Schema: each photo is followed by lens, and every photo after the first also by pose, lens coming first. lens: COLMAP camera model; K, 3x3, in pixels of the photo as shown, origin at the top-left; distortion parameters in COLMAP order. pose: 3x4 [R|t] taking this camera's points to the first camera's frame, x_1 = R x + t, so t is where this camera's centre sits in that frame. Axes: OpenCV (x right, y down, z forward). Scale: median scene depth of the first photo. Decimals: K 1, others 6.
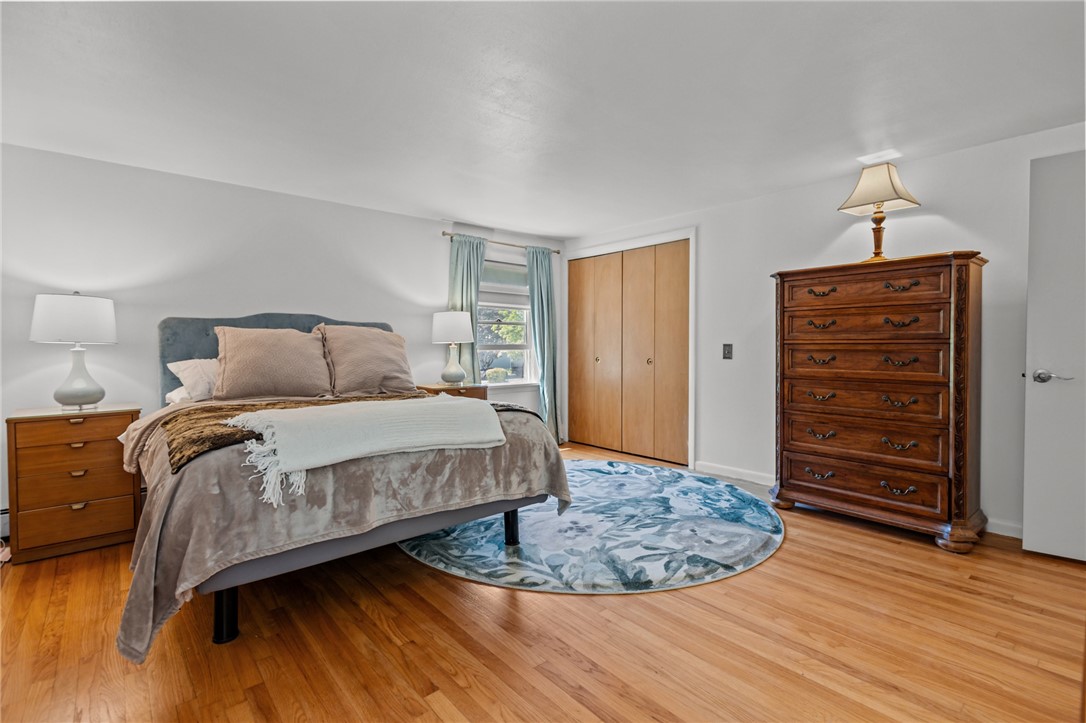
lens RADIAL K [[497.8, 0, 545.3], [0, 497.8, 348.6], [0, 0, 1]] dist [0.001516, -0.000232]
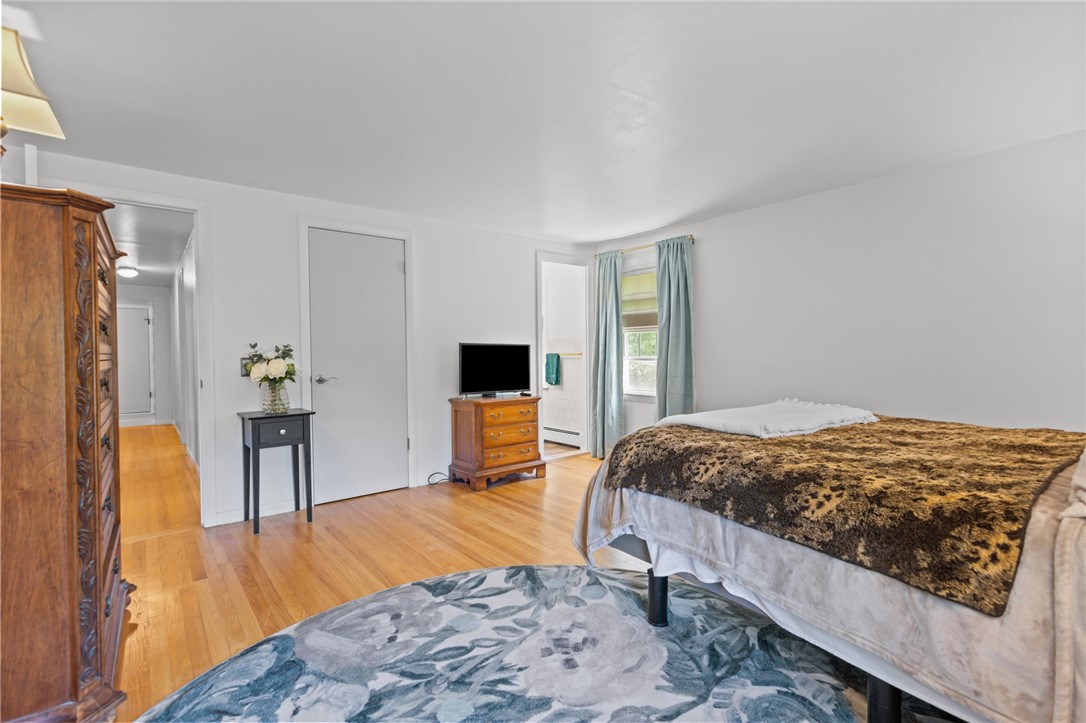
lens RADIAL K [[497.8, 0, 545.3], [0, 497.8, 348.6], [0, 0, 1]] dist [0.001516, -0.000232]
pose [[-0.999391, 0.015041, 0.031498, 0.068193], [0.015163, 0.999878, 0.003657, -0.019761], [-0.031439, 0.004133, -0.999497, 1.690998]]
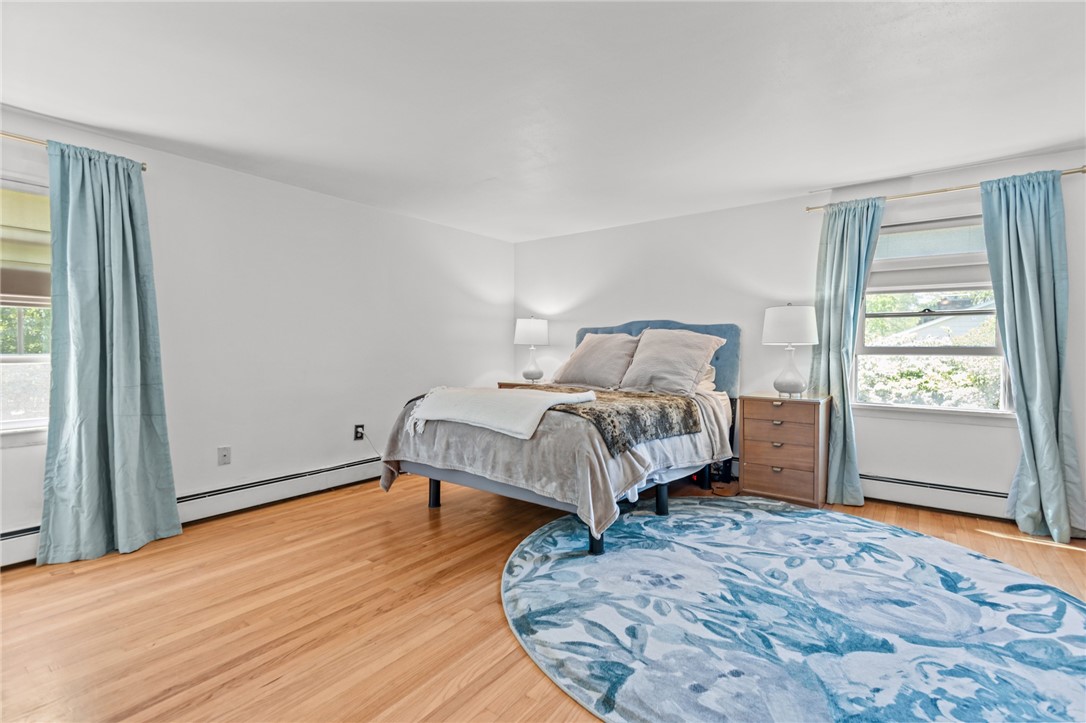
lens RADIAL K [[497.8, 0, 545.3], [0, 497.8, 348.6], [0, 0, 1]] dist [0.001516, -0.000232]
pose [[0.211195, 0.008760, -0.977405, 0.826328], [-0.008592, 0.999938, 0.007105, -0.010923], [0.977406, 0.006897, 0.211257, 0.676349]]
